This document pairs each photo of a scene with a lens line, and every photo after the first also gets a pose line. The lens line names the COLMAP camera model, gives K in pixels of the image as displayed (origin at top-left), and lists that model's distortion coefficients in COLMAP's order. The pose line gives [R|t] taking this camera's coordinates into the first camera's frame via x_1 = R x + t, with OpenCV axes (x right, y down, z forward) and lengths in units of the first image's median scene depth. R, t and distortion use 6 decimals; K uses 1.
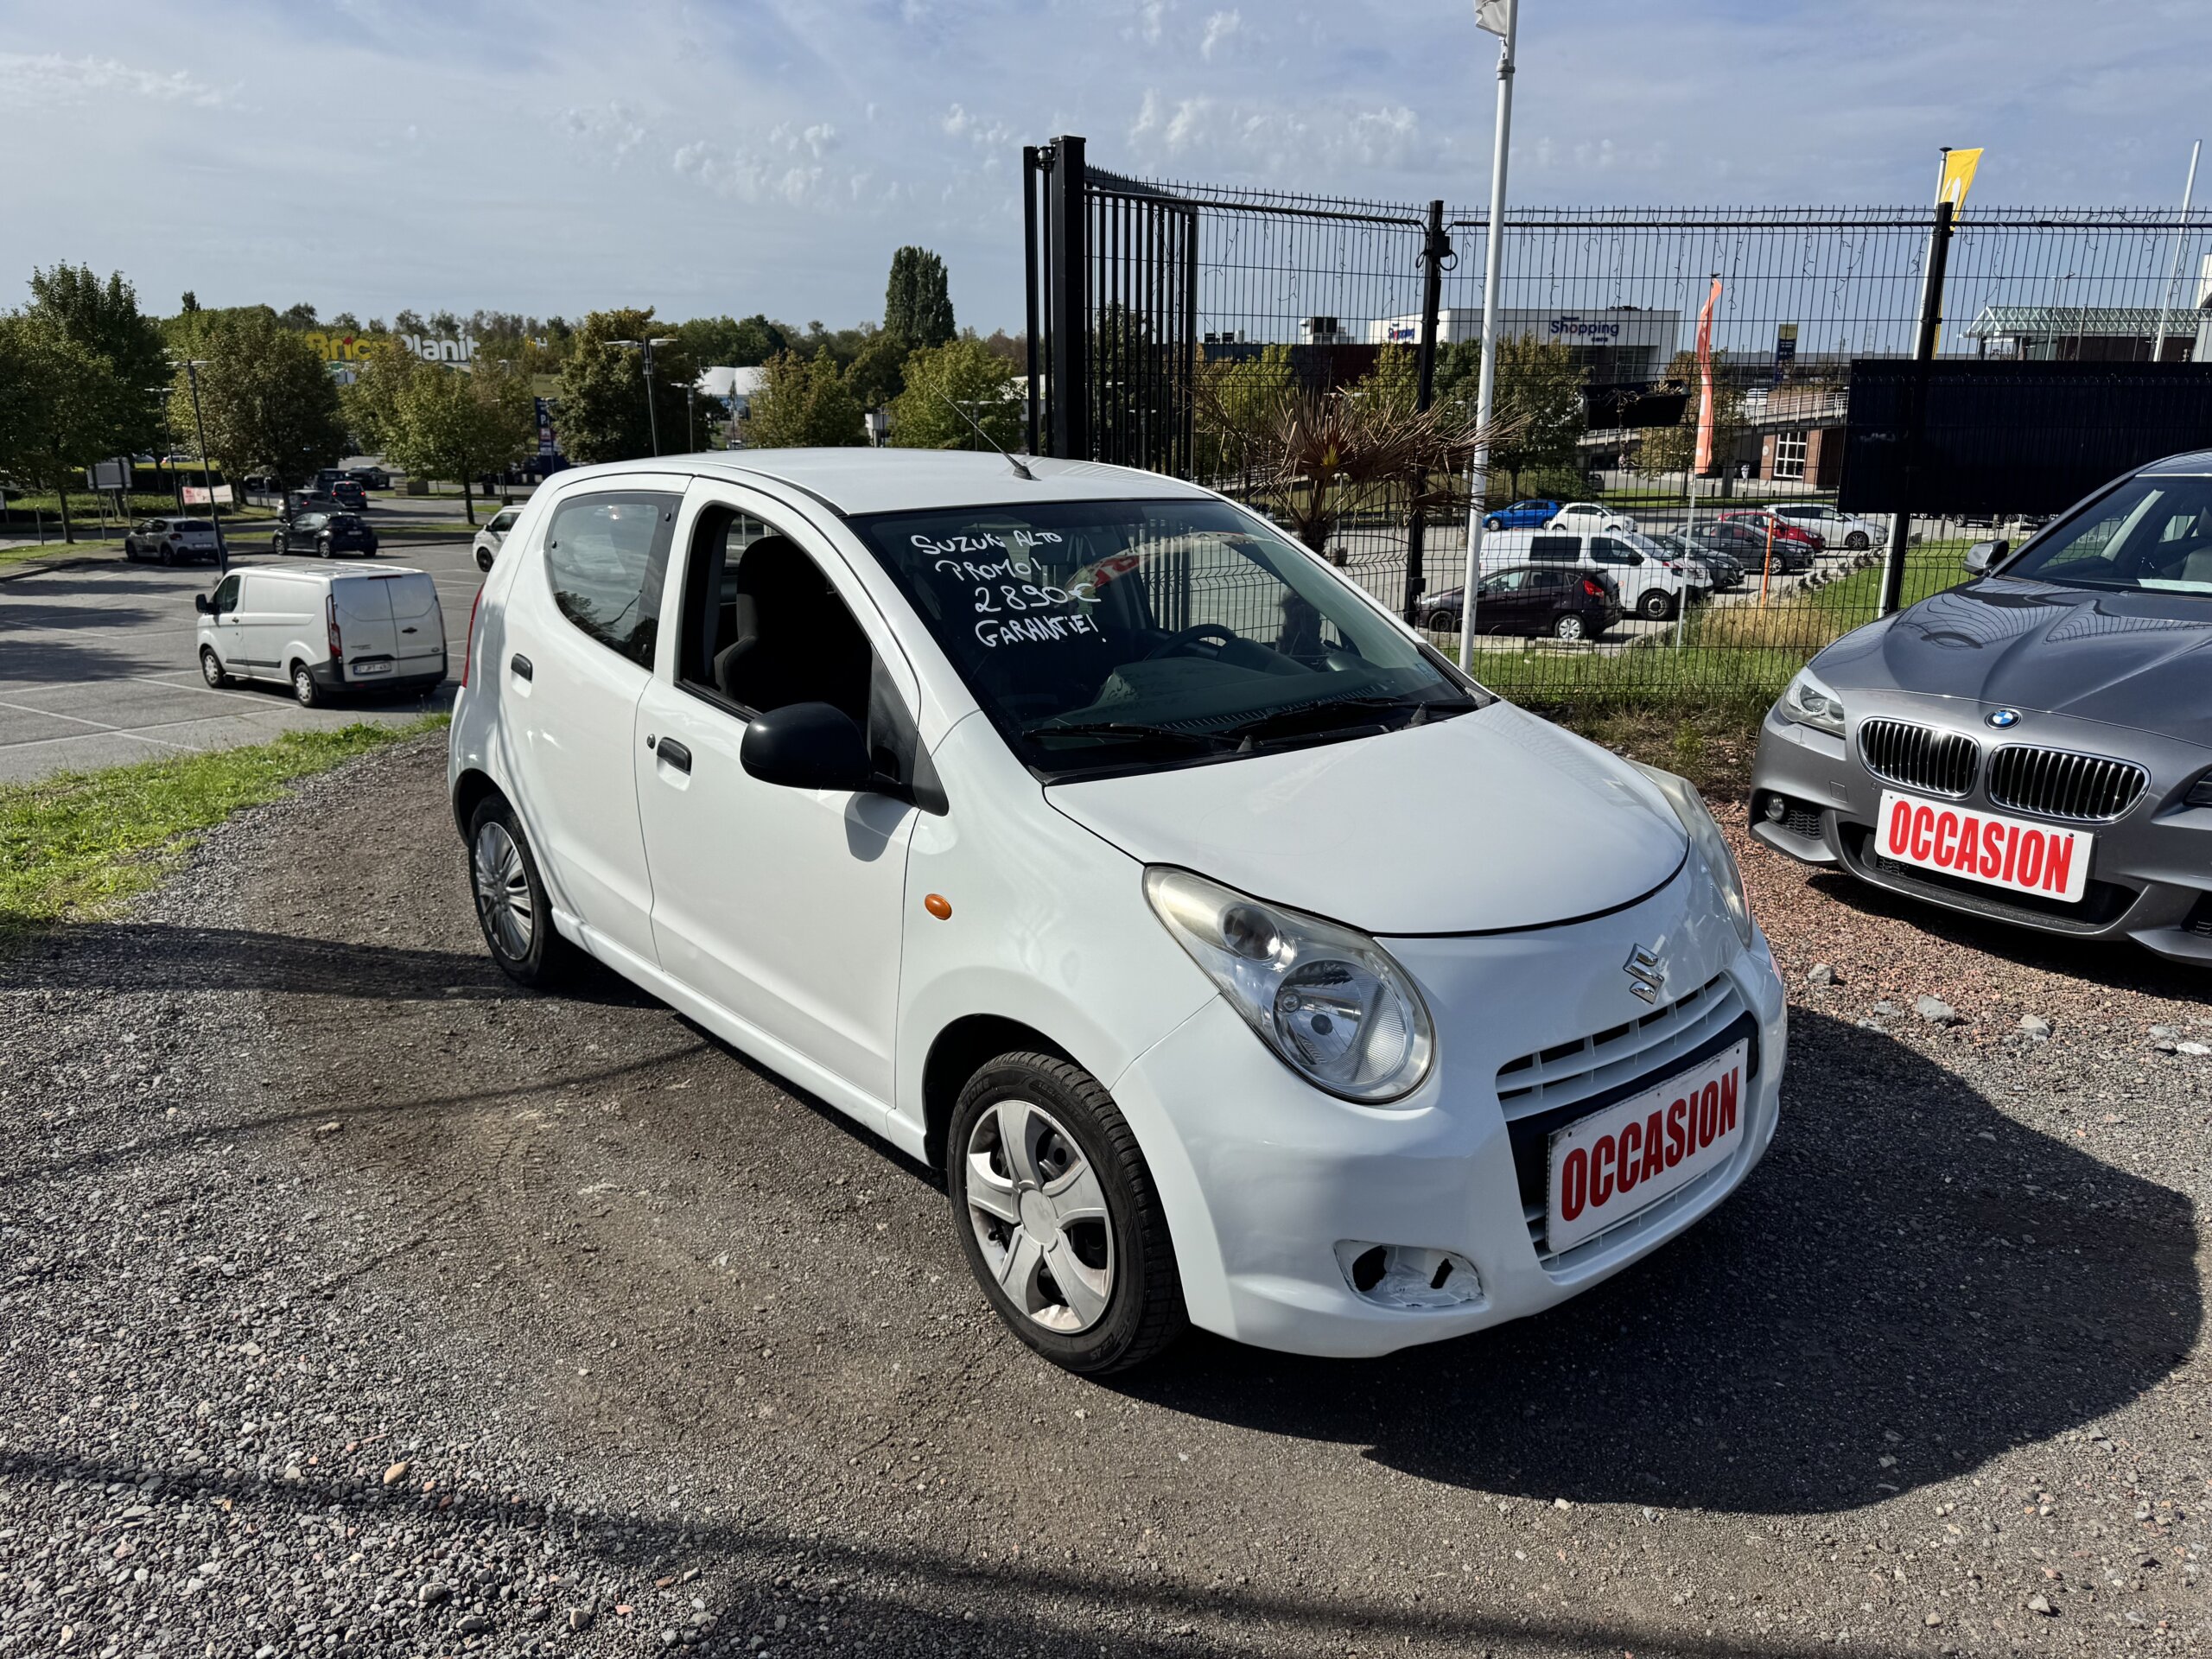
lens RADIAL K [[1594.6, 0, 1118.9], [0, 1594.6, 841.5], [0, 0, 1]] dist [0.046996, -0.051092]
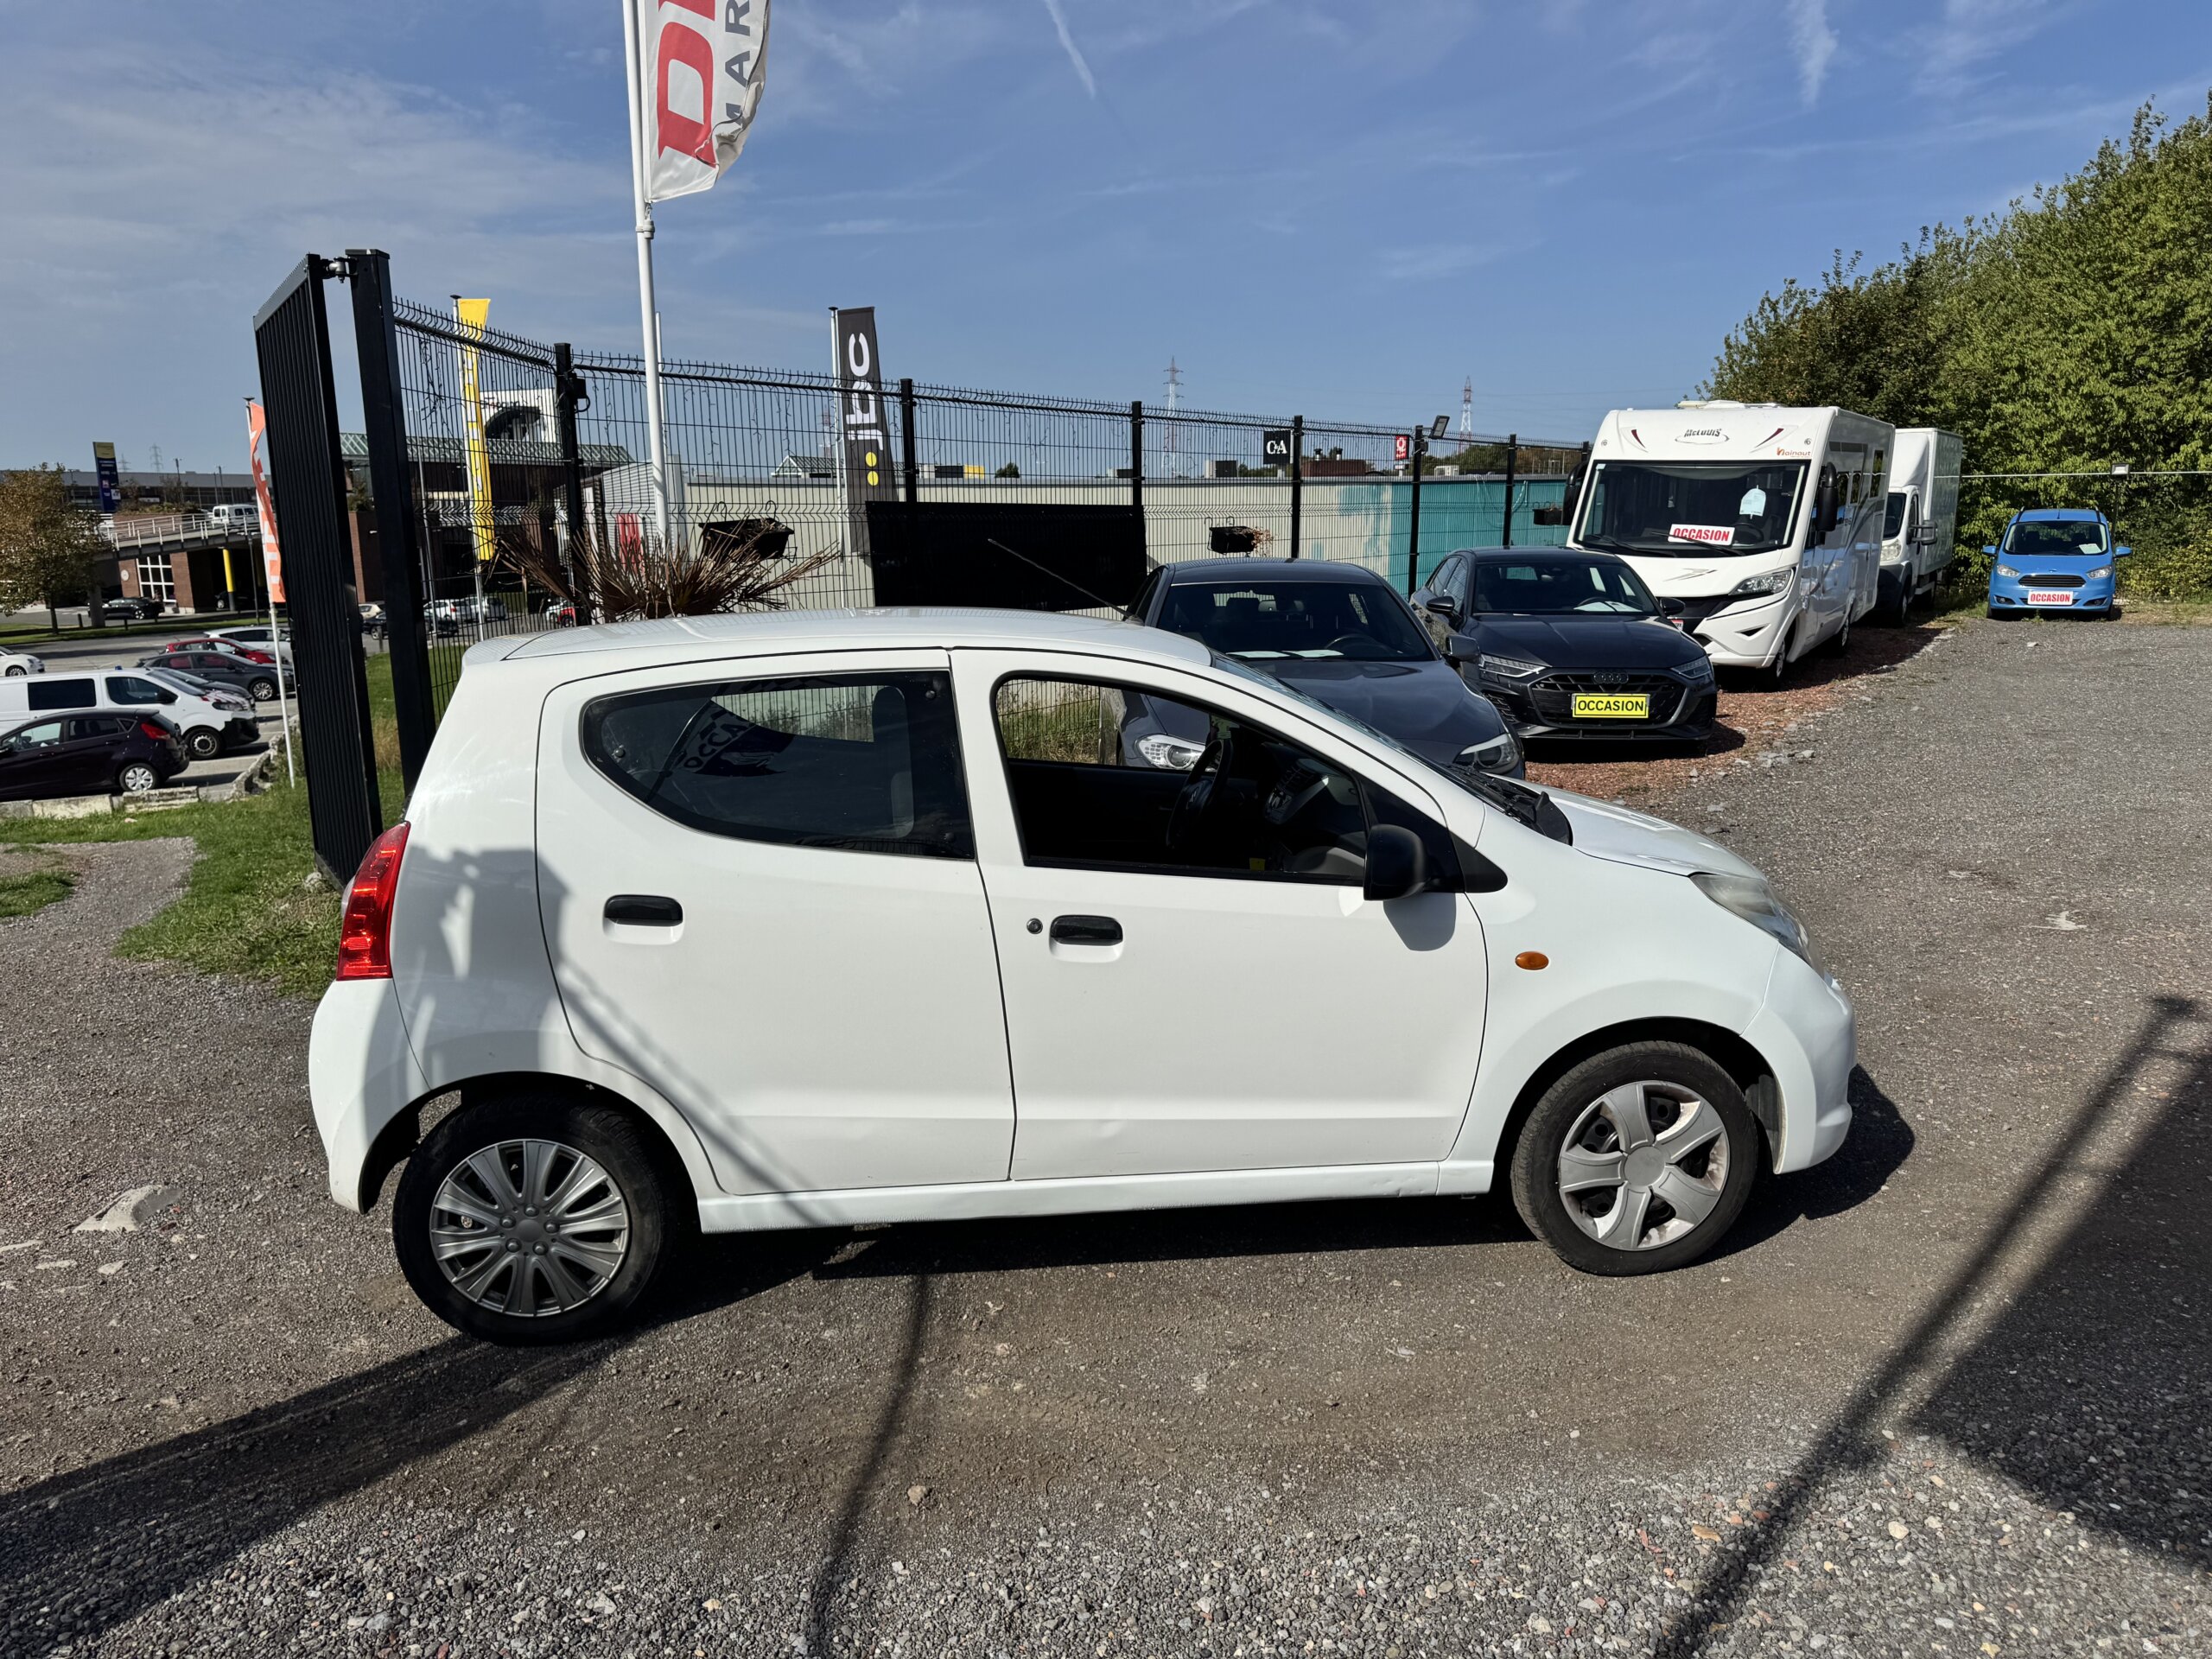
lens RADIAL K [[1594.6, 0, 1103.5], [0, 1594.6, 823.9], [0, 0, 1]] dist [0.046996, -0.051092]
pose [[0.556728, -0.165628, 0.814015, -0.704438], [0.230219, 0.972301, 0.040381, -0.103163], [-0.798156, 0.164920, 0.579438, 0.291805]]
